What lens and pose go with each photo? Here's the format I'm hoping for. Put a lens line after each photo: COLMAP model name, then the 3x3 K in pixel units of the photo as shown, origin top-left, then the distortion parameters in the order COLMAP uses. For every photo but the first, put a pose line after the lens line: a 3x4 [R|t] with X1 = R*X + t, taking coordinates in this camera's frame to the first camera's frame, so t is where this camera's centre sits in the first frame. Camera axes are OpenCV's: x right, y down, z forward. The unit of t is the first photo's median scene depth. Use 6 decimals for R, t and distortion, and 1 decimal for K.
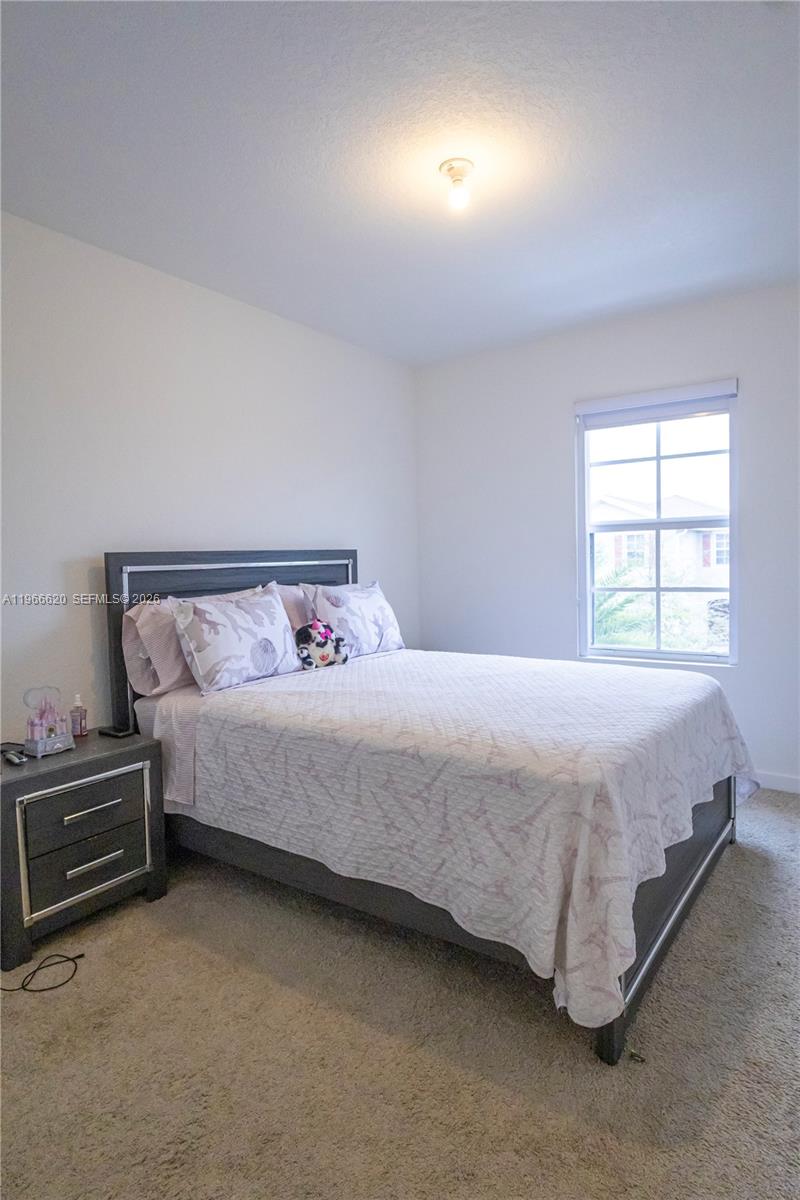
lens RADIAL K [[693.3, 0, 398.7], [0, 693.3, 599.9], [0, 0, 1]] dist [-0.000097, 0.000045]
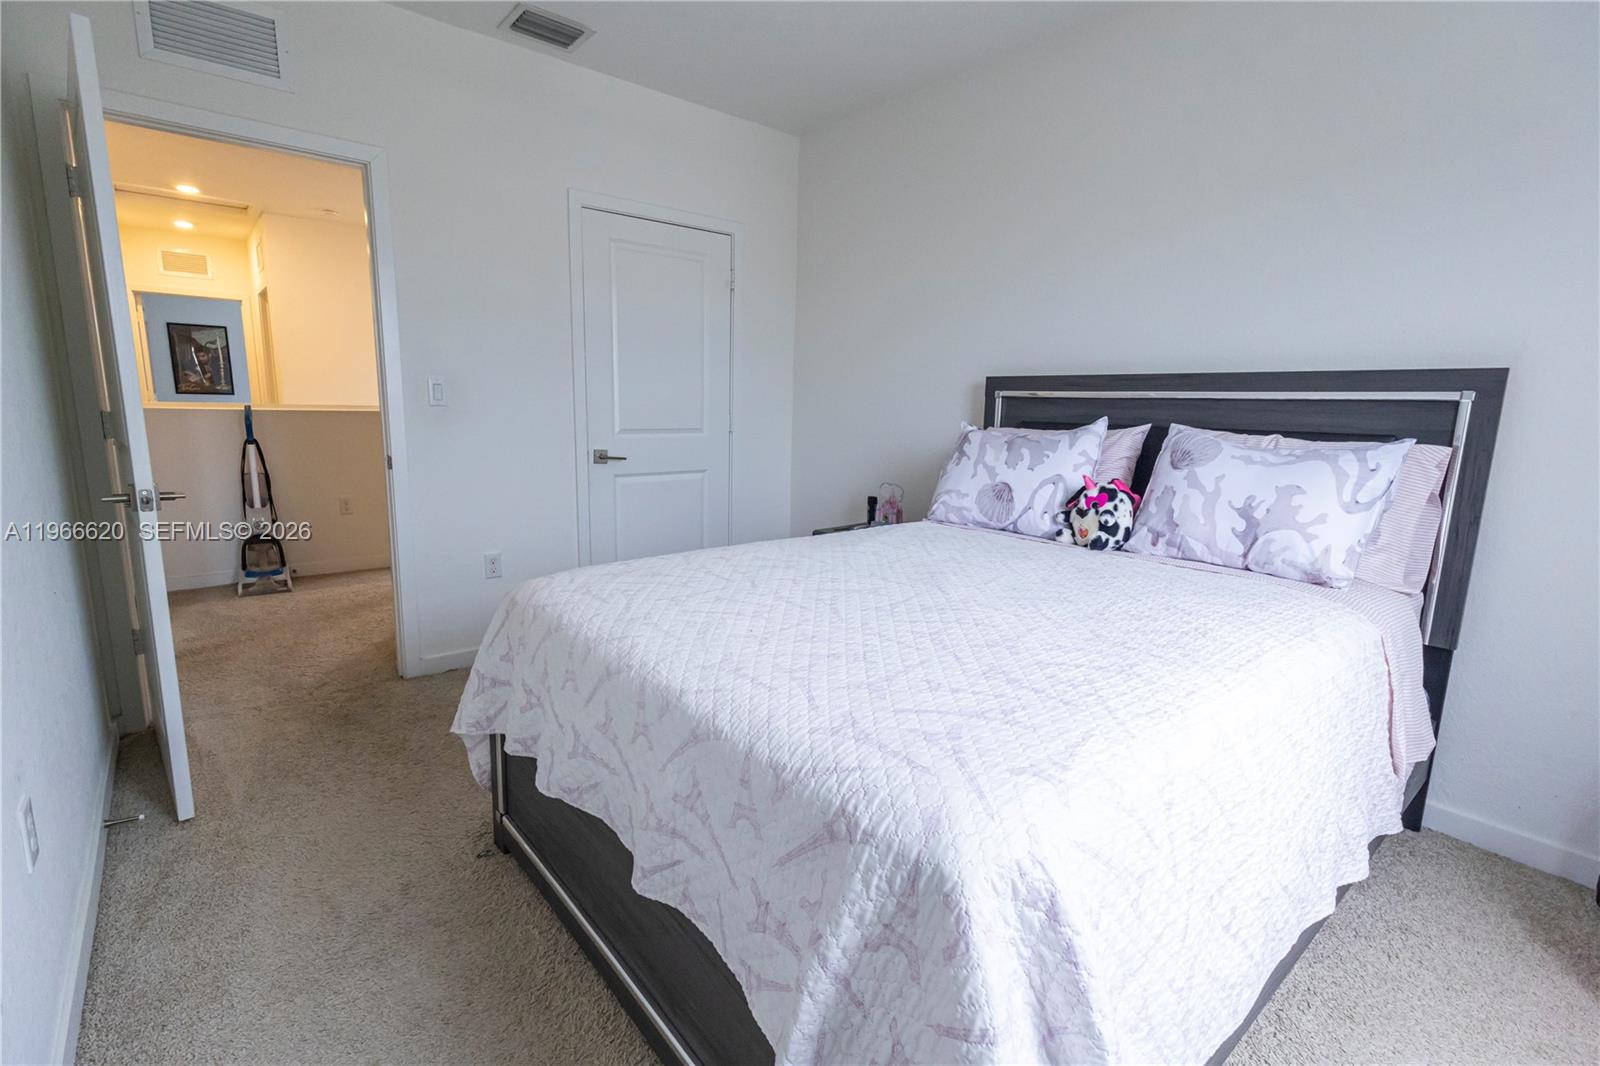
lens RADIAL K [[735.3, 0, 803.2], [0, 735.3, 533.4], [0, 0, 1]] dist [0.003309, 0.001764]
pose [[-0.255132, 0.192529, -0.947544, 0.693971], [-0.073409, 0.973290, 0.217526, -0.056911], [0.964116, 0.125056, -0.234184, 0.972563]]
